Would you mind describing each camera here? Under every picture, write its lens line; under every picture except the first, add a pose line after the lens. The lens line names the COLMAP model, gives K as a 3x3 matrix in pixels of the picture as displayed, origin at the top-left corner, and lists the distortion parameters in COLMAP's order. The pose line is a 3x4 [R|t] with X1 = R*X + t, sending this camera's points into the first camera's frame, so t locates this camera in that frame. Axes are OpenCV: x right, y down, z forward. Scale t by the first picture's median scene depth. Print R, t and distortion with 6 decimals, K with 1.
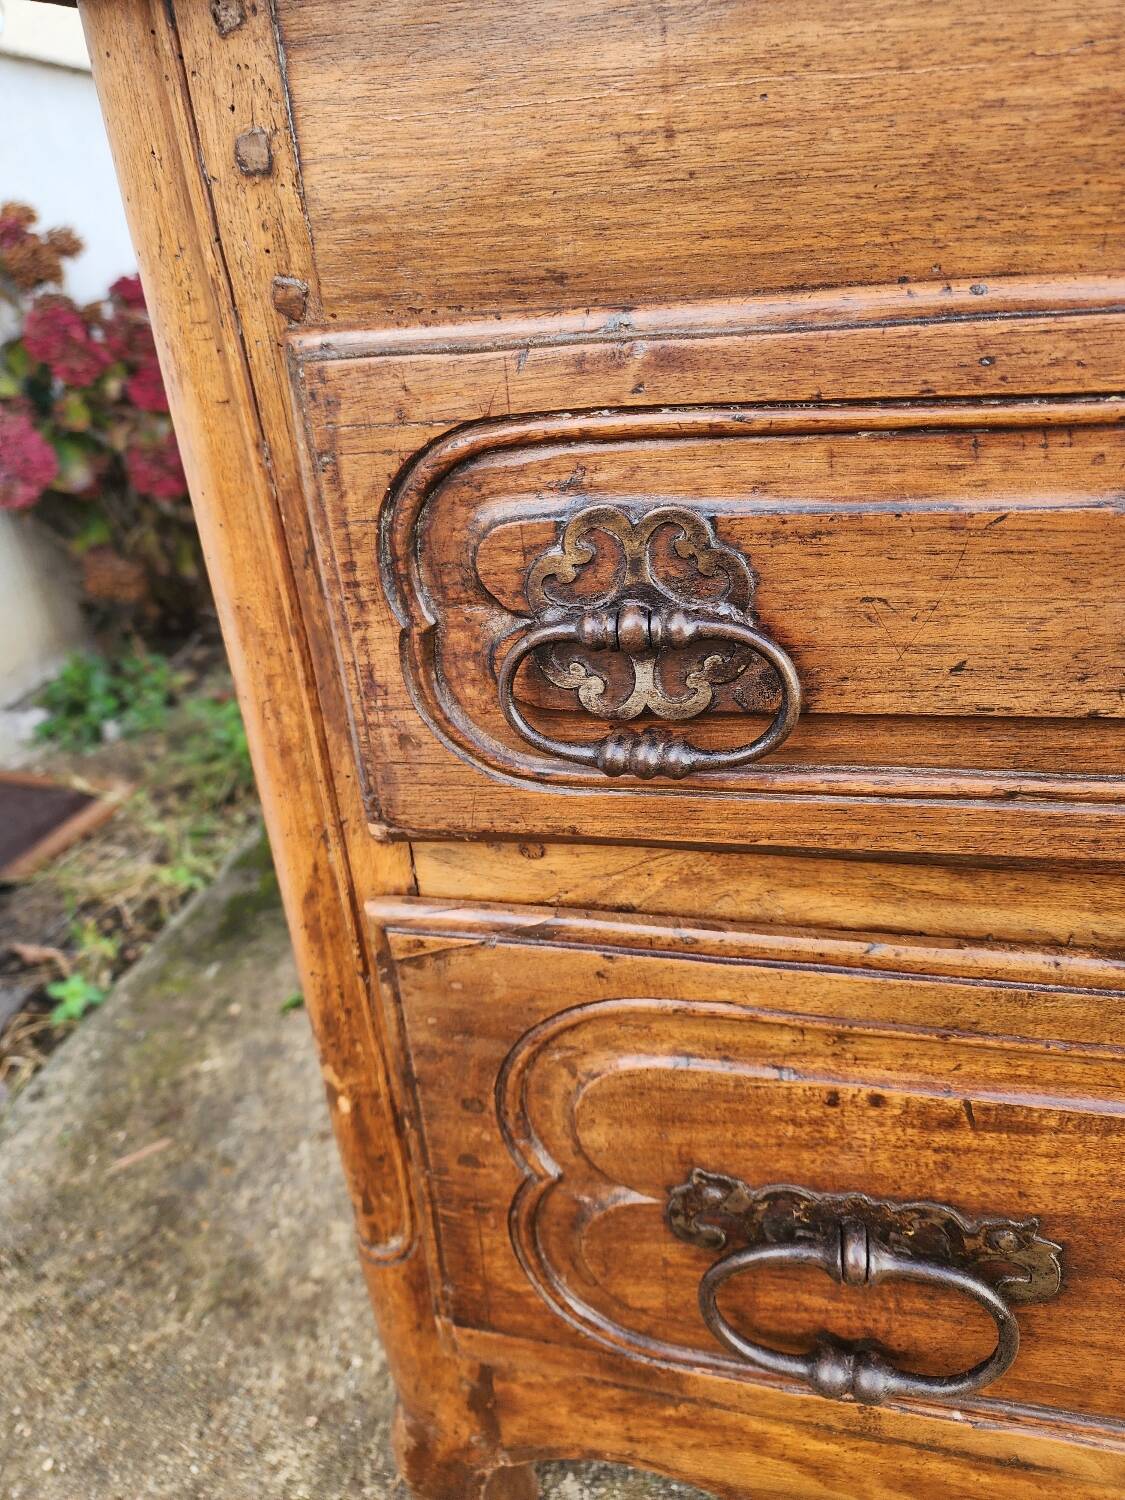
lens RADIAL K [[1041.6, 0, 562.5], [0, 1041.6, 750.0], [0, 0, 1]] dist [0.029713, -0.039475]
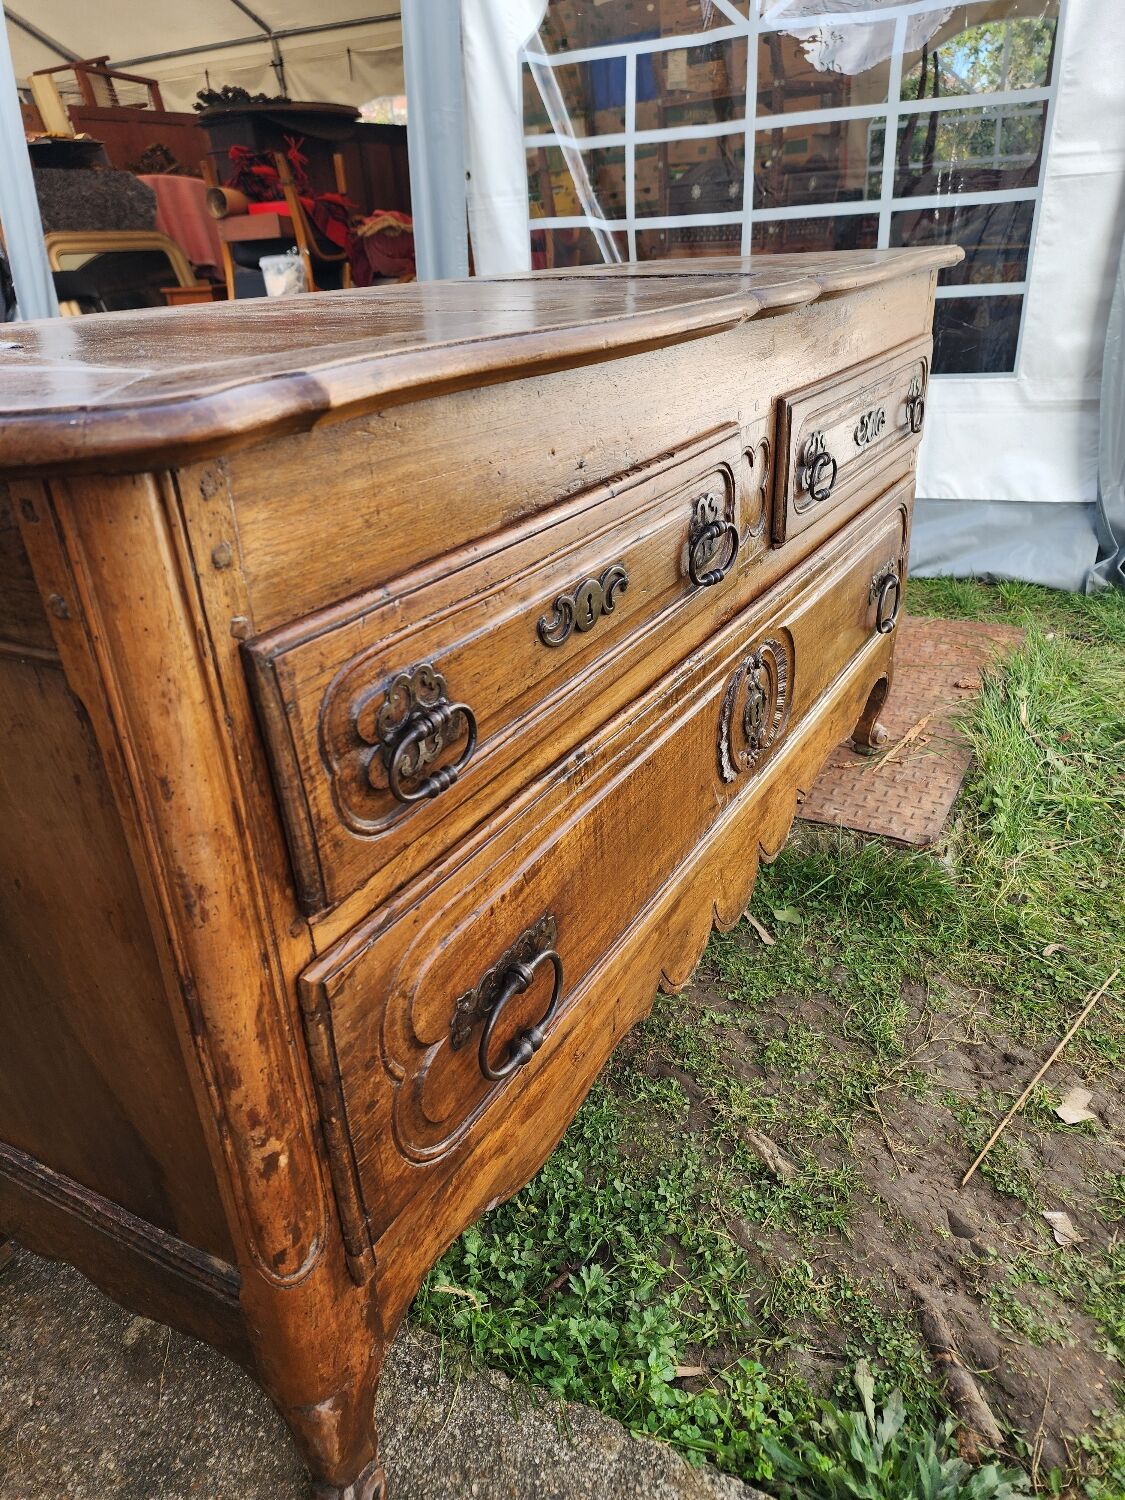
lens RADIAL K [[1023.1, 0, 564.8], [0, 1023.1, 756.7], [0, 0, 1]] dist [0.071112, -0.068881]
pose [[0.294832, -0.381355, 0.876152, -1.599767], [0.443735, 0.866691, 0.227916, -0.386236], [-0.846270, 0.321583, 0.424749, -0.085968]]
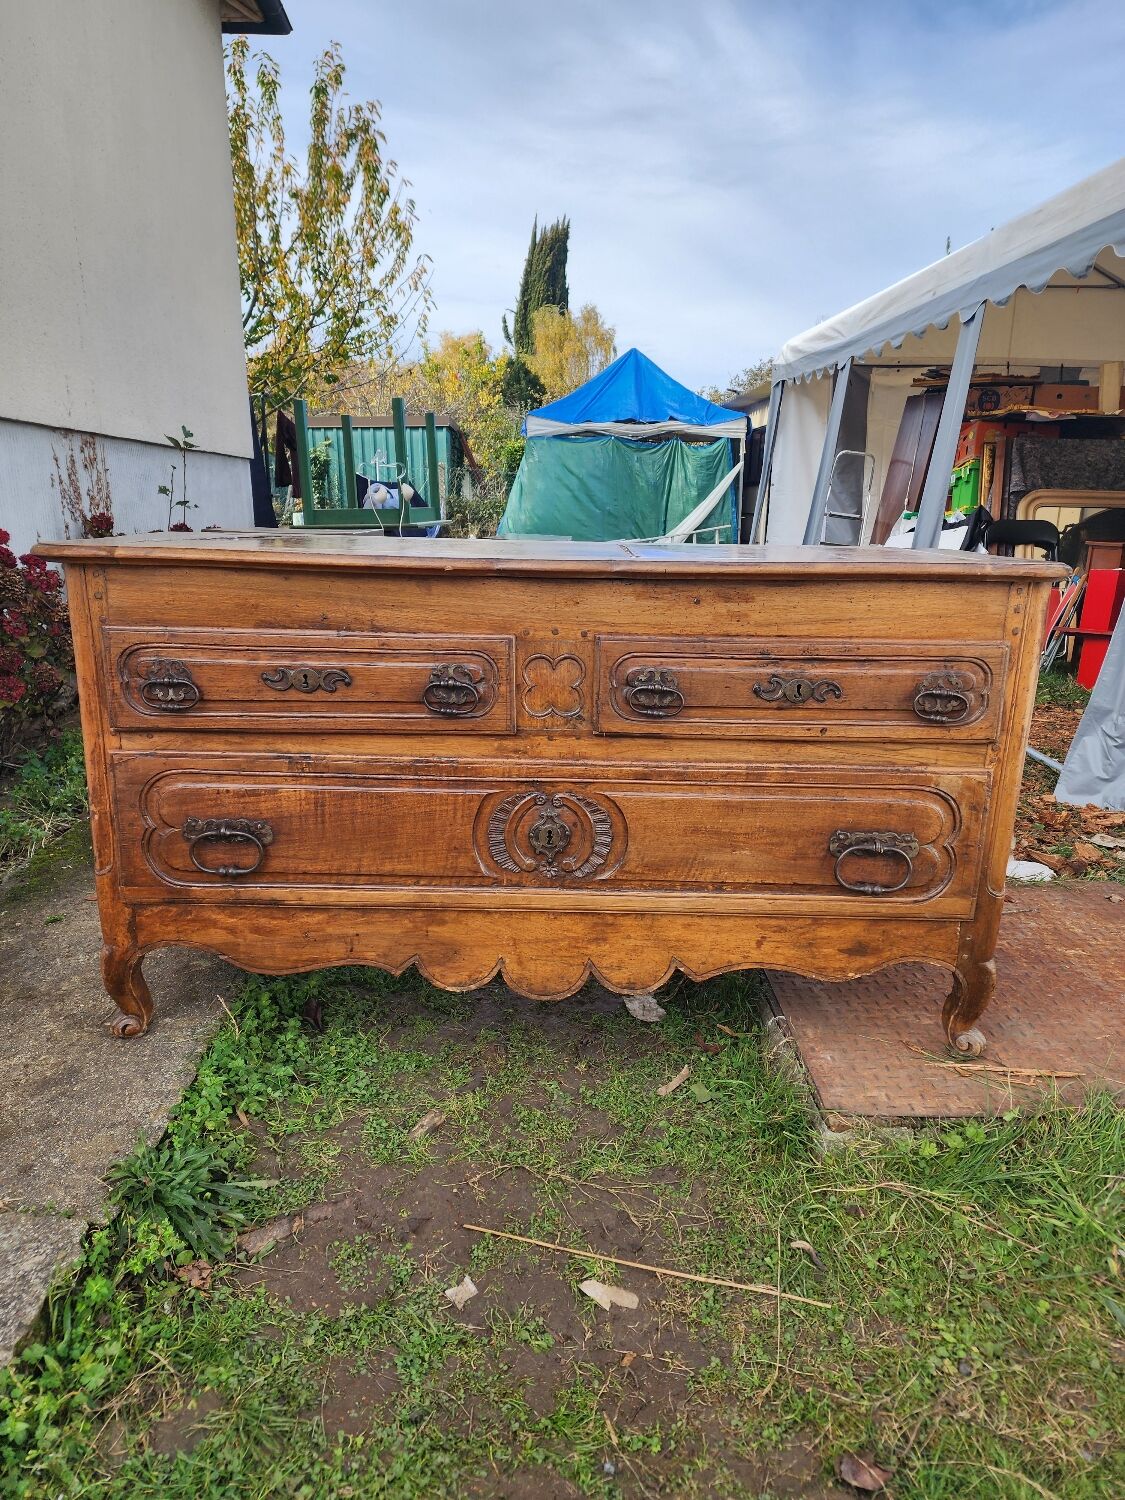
lens RADIAL K [[1016.6, 0, 558.6], [0, 1016.6, 756.9], [0, 0, 1]] dist [0.065848, -0.055127]
pose [[0.971293, 0.033136, 0.235568, 0.764310], [0.015897, 0.978997, -0.203255, 1.320867], [-0.237355, 0.201165, 0.950366, -4.273967]]
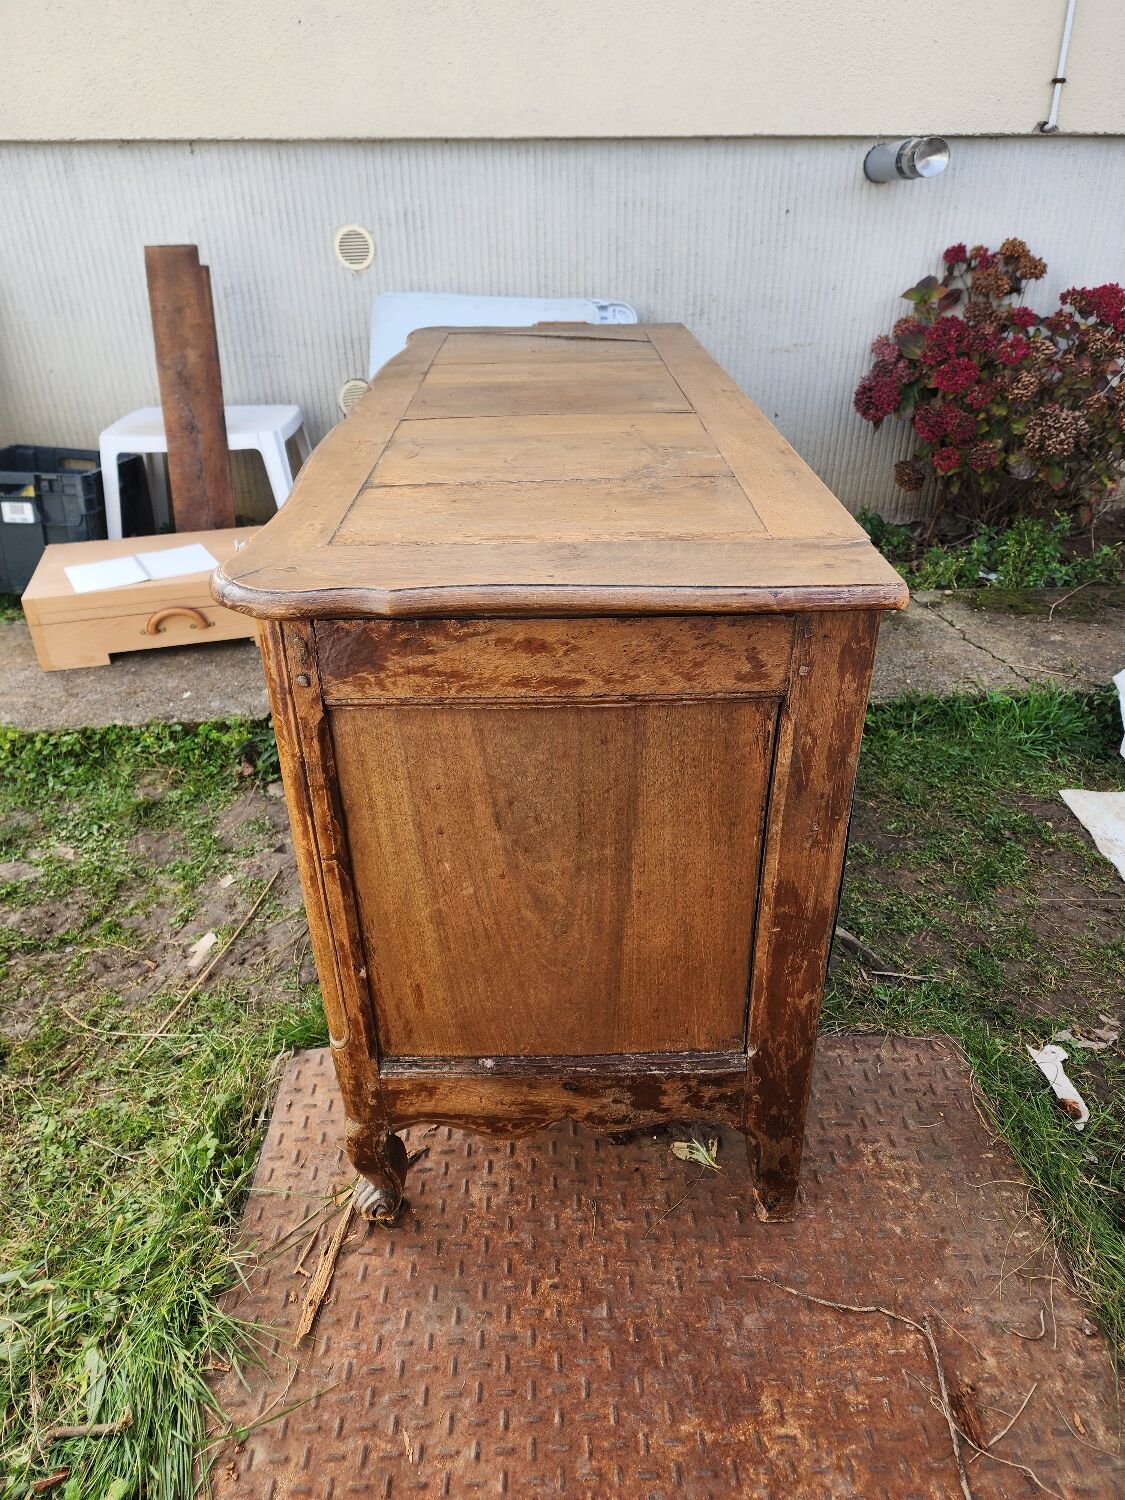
lens RADIAL K [[1015.4, 0, 554.4], [0, 1015.4, 743.9], [0, 0, 1]] dist [0.073248, -0.061044]
pose [[0.229398, 0.537879, -0.811211, 6.914983], [-0.428098, 0.804251, 0.412204, -1.715500], [0.874133, 0.252719, 0.414759, -0.586581]]
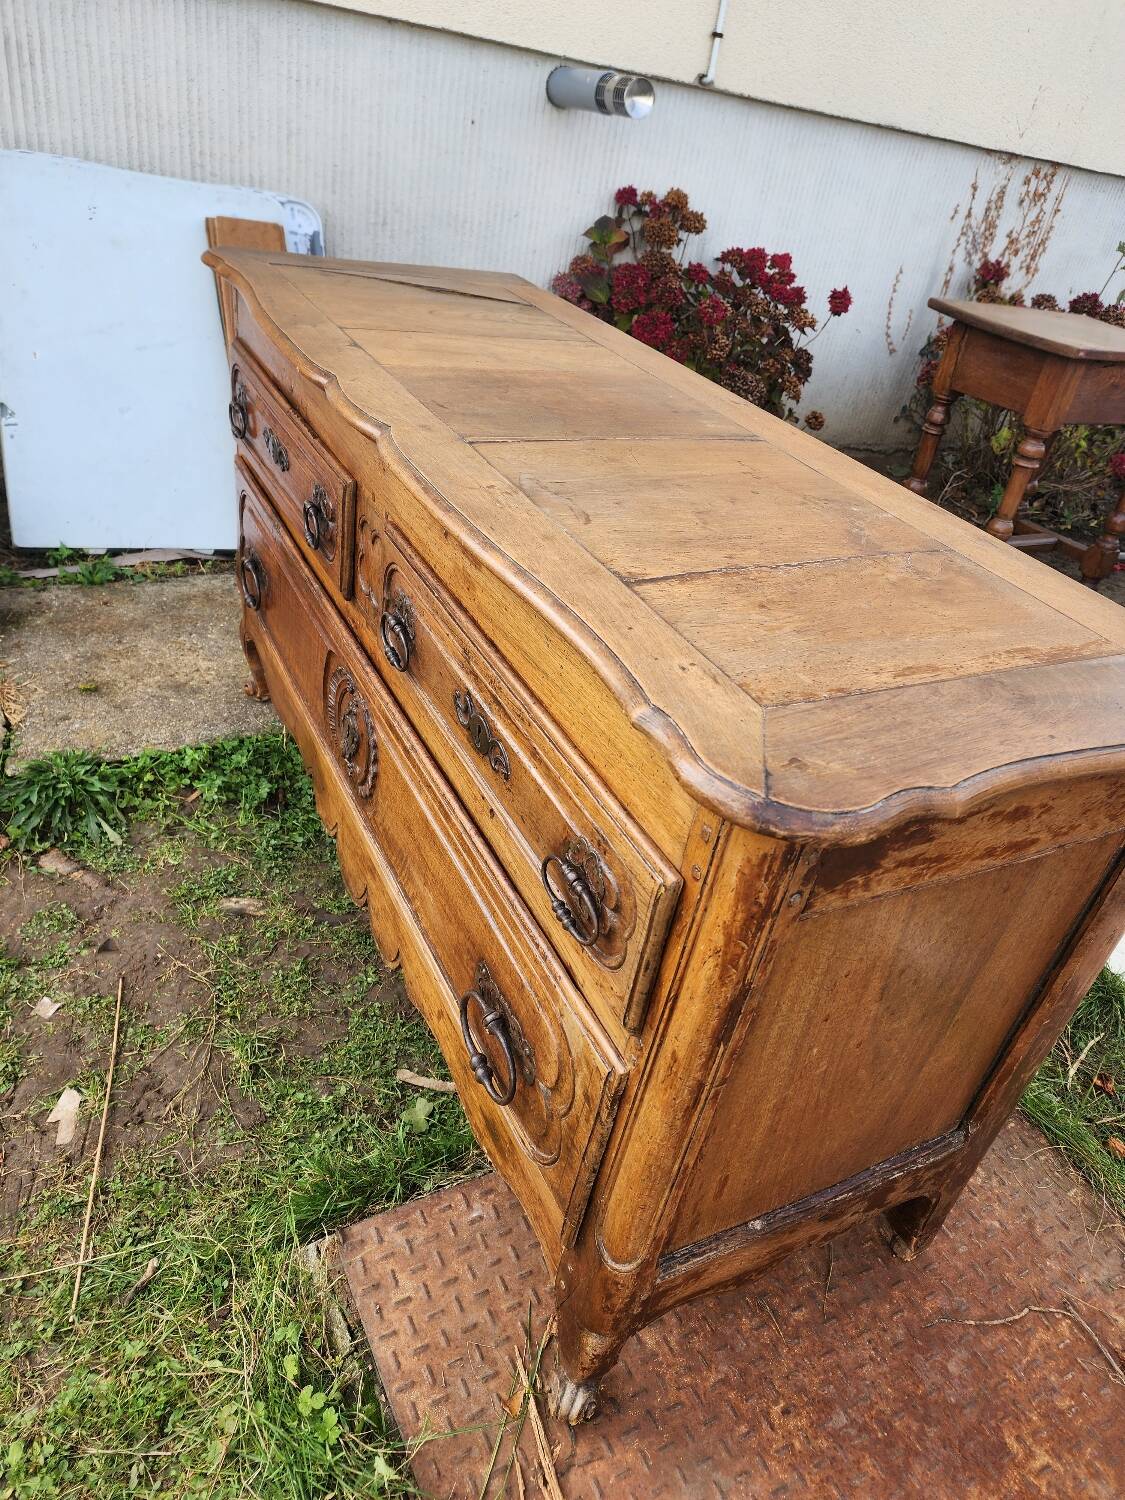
lens RADIAL K [[1015.7, 0, 569.2], [0, 1015.7, 743.8], [0, 0, 1]] dist [0.070182, -0.059964]
pose [[0.624696, 0.567147, -0.536749, 5.015730], [-0.517668, 0.815407, 0.259097, -0.963468], [0.584615, 0.116000, 0.802975, -2.134511]]
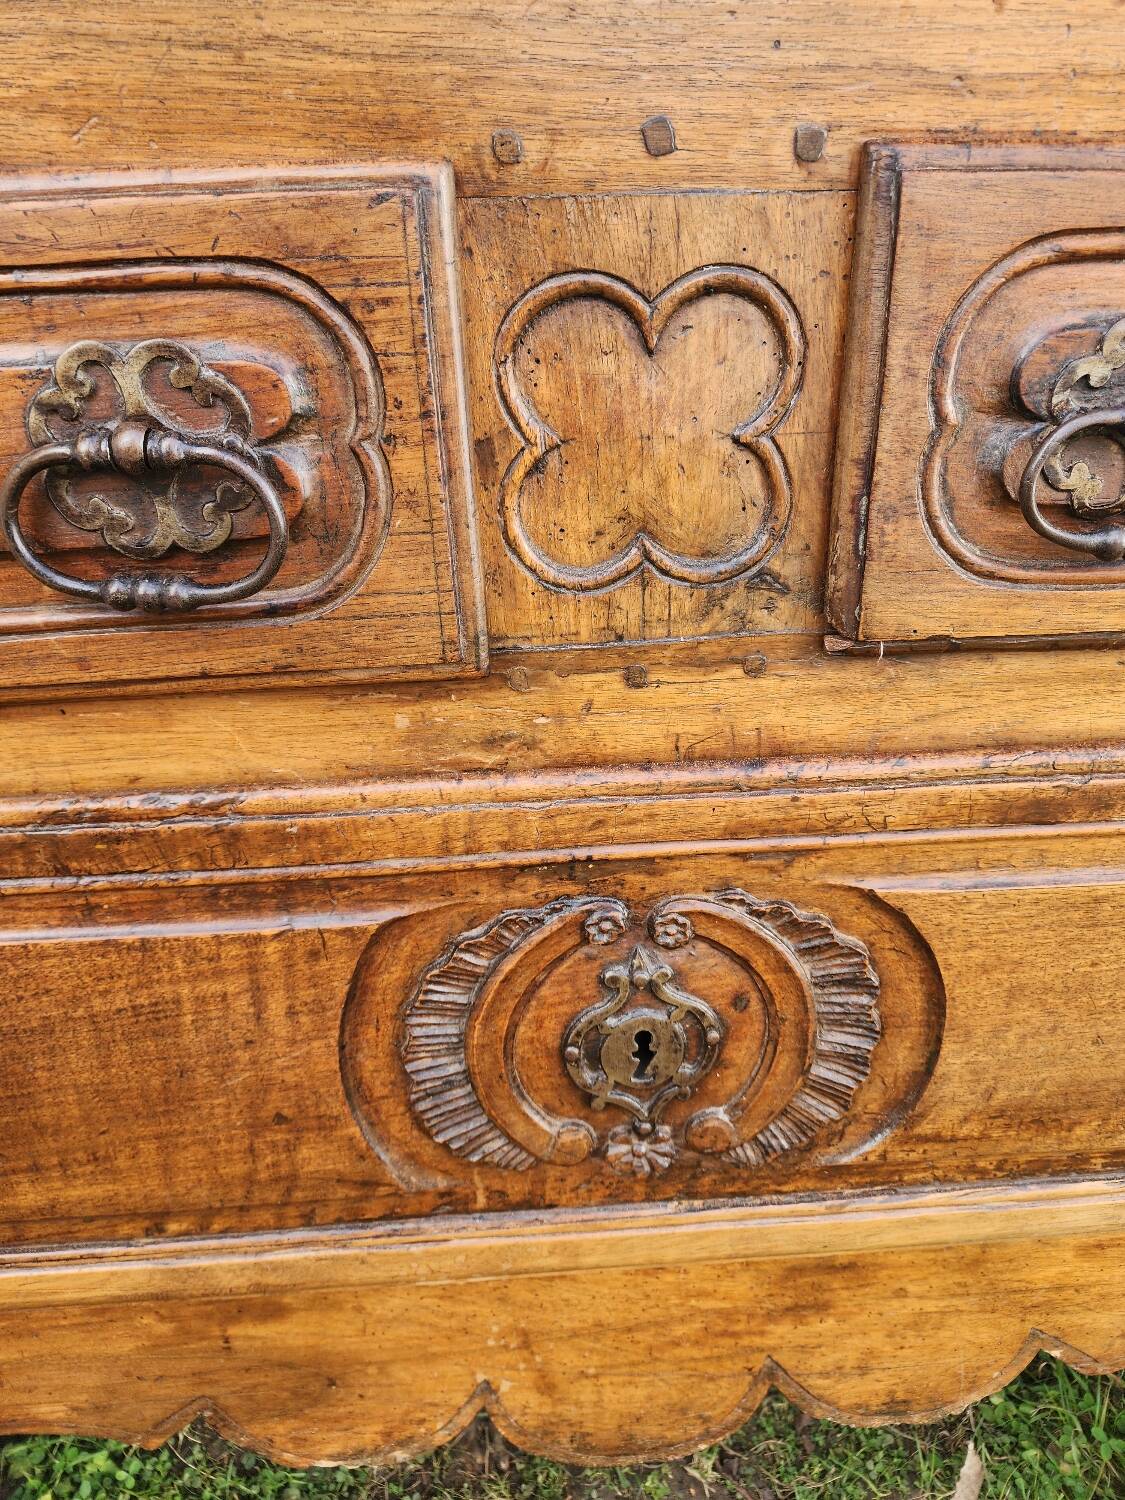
lens RADIAL K [[1015.4, 0, 554.4], [0, 1015.4, 743.9], [0, 0, 1]] dist [0.073248, -0.061044]
pose [[0.960485, -0.067325, 0.270068, 1.526805], [0.083406, 0.995334, -0.048505, 0.290494], [-0.265543, 0.069114, 0.961619, -0.443890]]
